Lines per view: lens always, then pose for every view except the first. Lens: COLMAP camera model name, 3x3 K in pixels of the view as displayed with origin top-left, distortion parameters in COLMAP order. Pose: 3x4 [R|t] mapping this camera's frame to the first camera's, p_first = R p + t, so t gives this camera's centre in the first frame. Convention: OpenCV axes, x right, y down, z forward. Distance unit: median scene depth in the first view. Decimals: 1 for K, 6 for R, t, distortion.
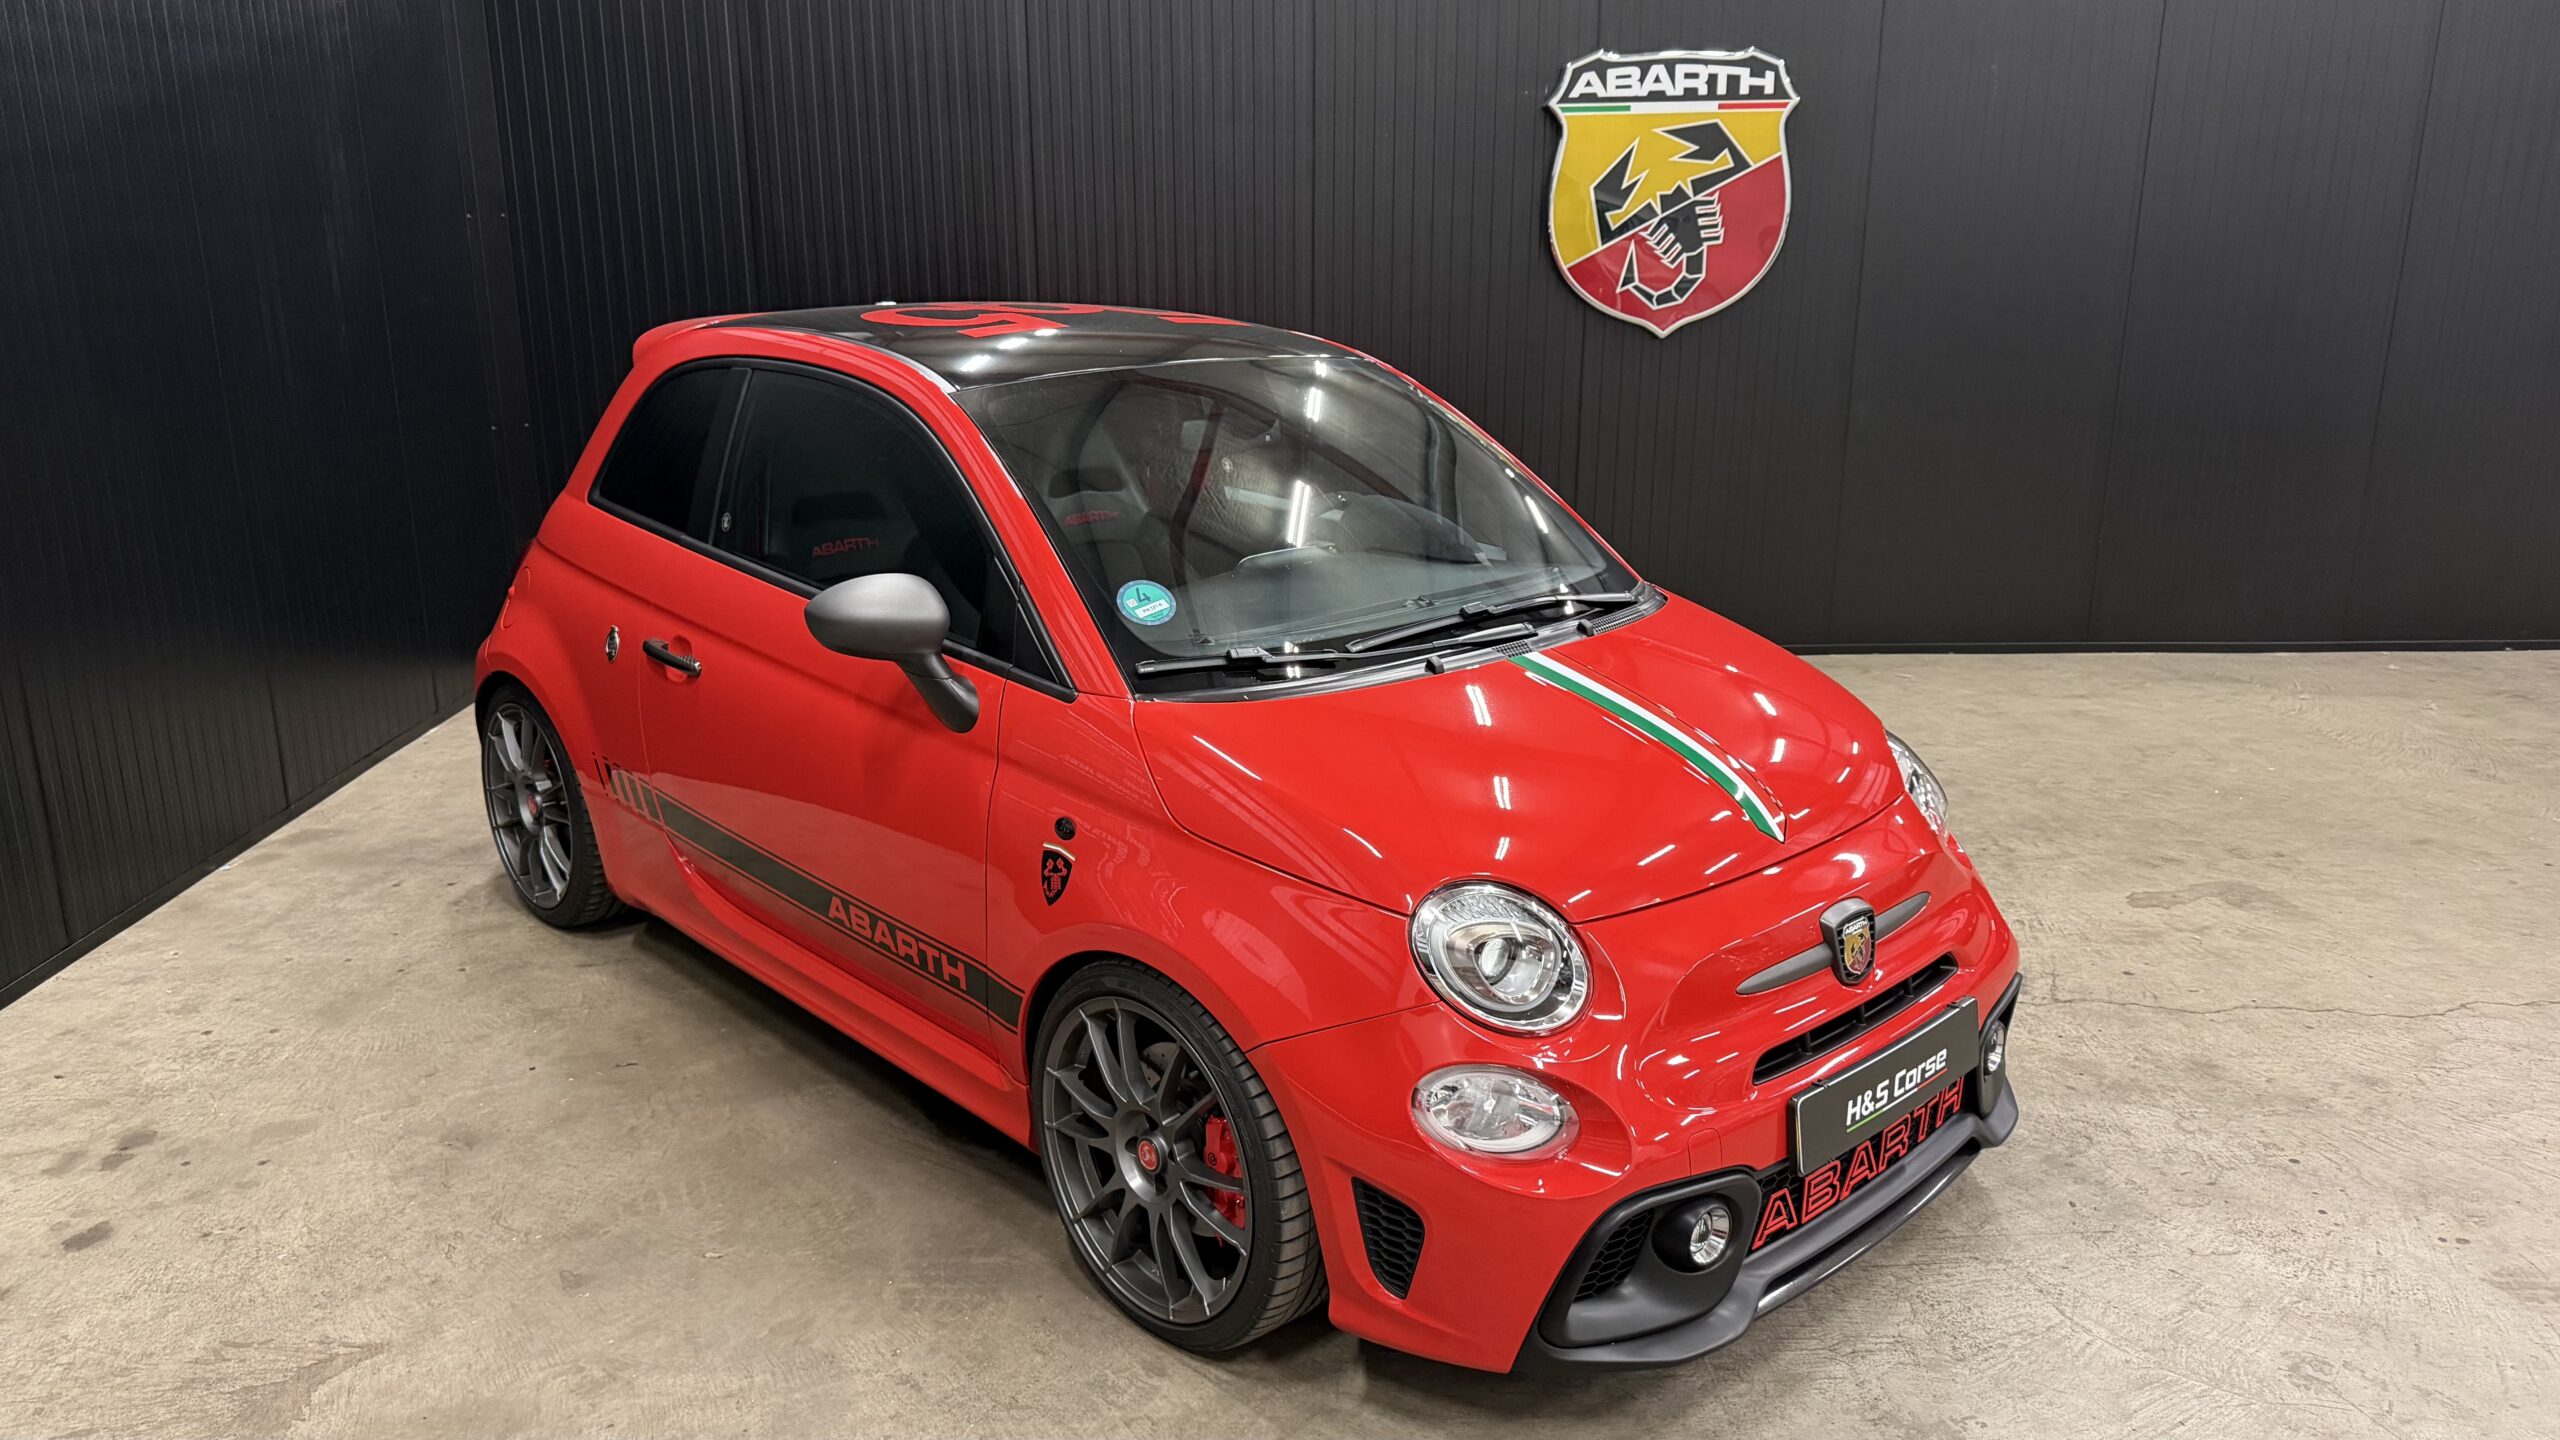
lens RADIAL K [[1760.4, 0, 1281.3], [0, 1760.4, 758.5], [0, 0, 1]] dist [0.062283, -0.103085]
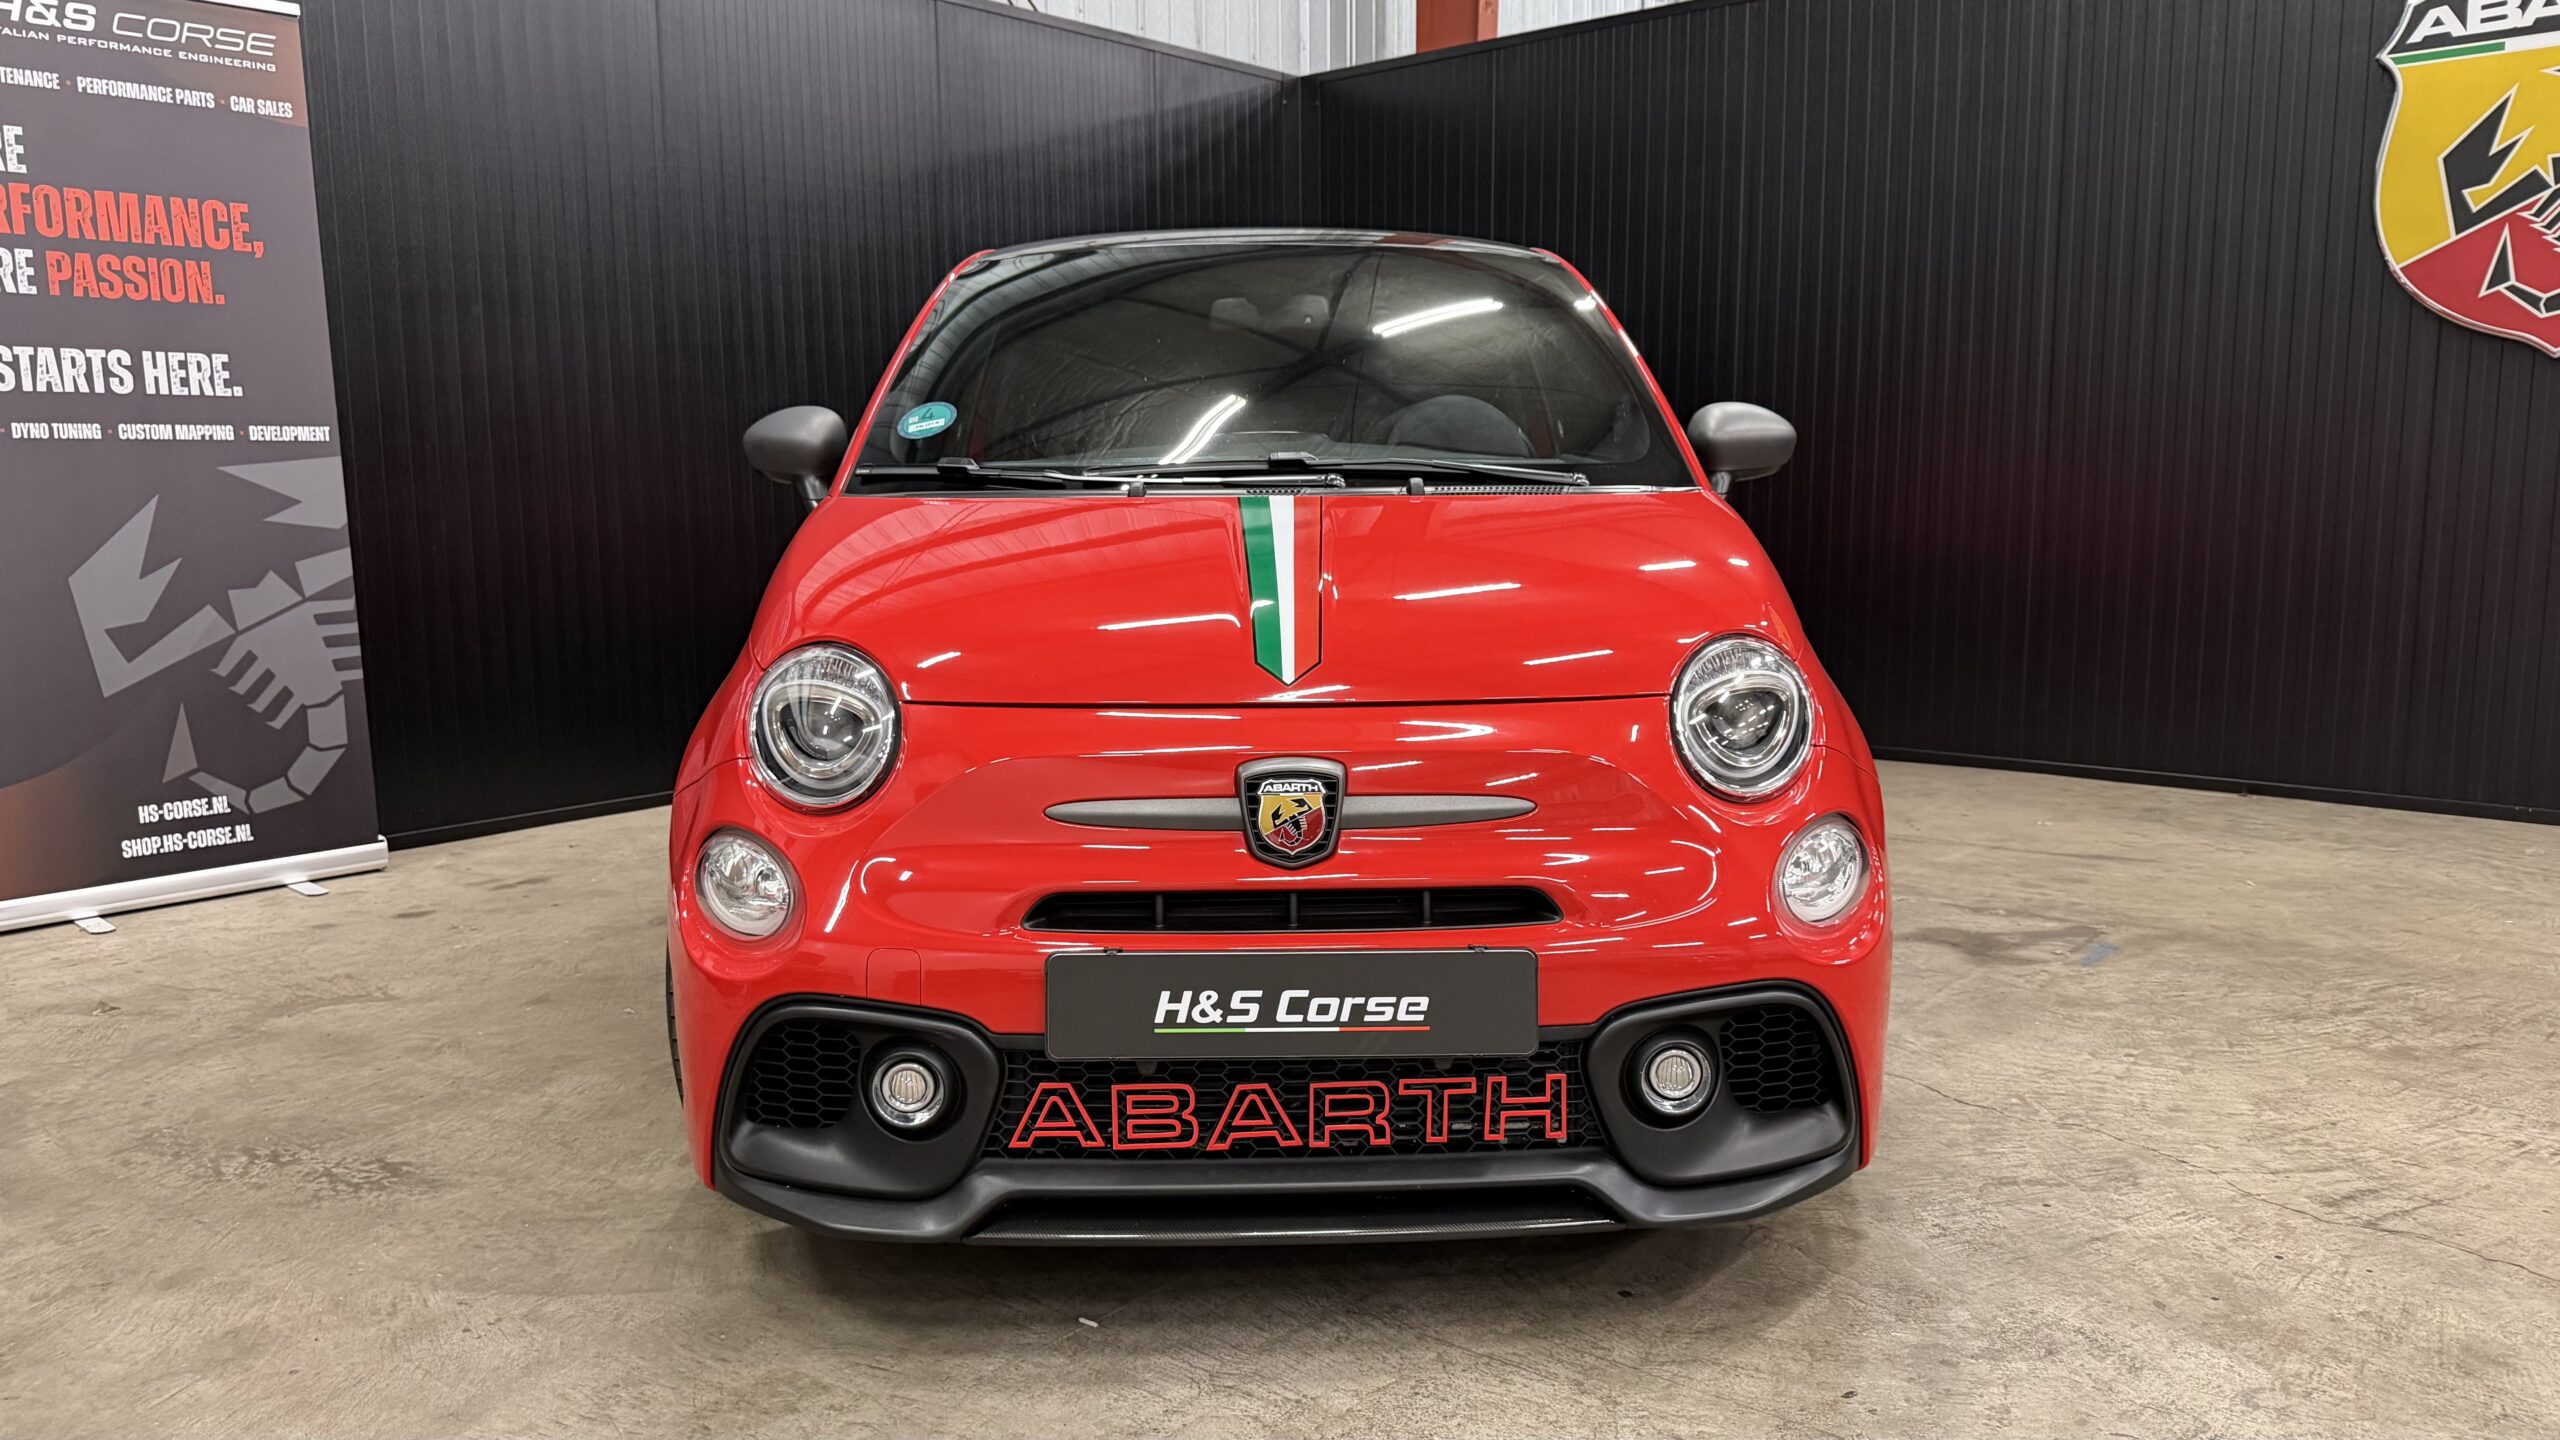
lens RADIAL K [[1792.1, 0, 1280.9], [0, 1792.1, 730.4], [0, 0, 1]] dist [0.034618, -0.049062]
pose [[0.748641, 0.095423, -0.656073, 0.331951], [-0.185851, 0.980115, -0.069520, 0.051521], [0.636393, 0.173977, 0.751489, 0.178703]]
